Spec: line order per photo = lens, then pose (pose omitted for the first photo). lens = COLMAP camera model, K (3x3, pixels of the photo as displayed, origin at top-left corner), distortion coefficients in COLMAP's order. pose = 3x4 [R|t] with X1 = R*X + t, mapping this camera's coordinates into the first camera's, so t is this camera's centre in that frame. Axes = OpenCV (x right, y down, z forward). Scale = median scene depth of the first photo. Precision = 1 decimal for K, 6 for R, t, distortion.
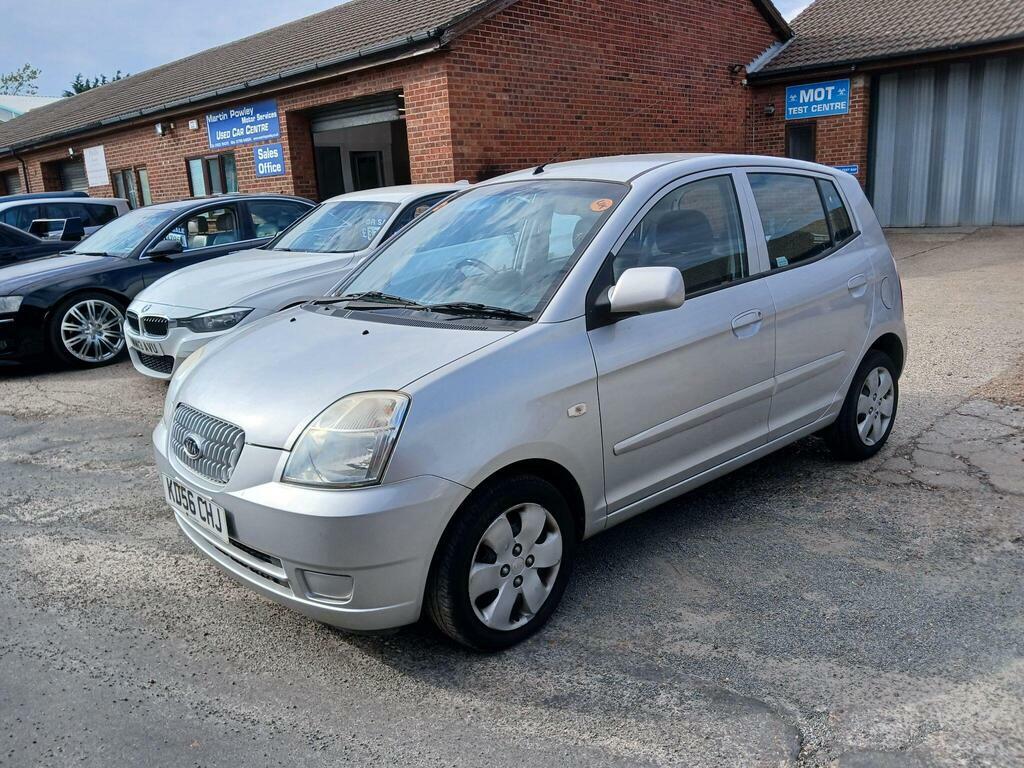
lens RADIAL K [[803.5, 0, 528.7], [0, 803.5, 386.5], [0, 0, 1]] dist [0.006906, -0.005896]
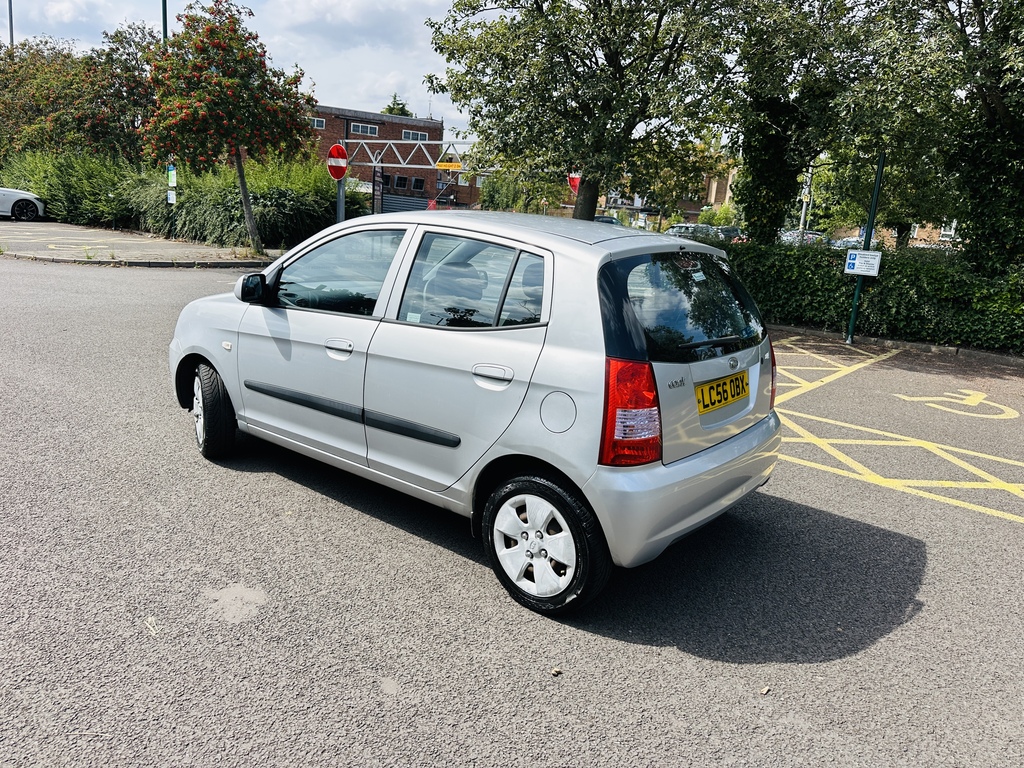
lens RADIAL K [[729.6, 0, 509.7], [0, 729.6, 391.4], [0, 0, 1]] dist [0.026945, -0.038372]
pose [[0.154993, 0.294418, -0.943024, 1.152567], [-0.297386, 0.924189, 0.239660, -0.303324], [0.942093, 0.243296, 0.230799, 0.849544]]
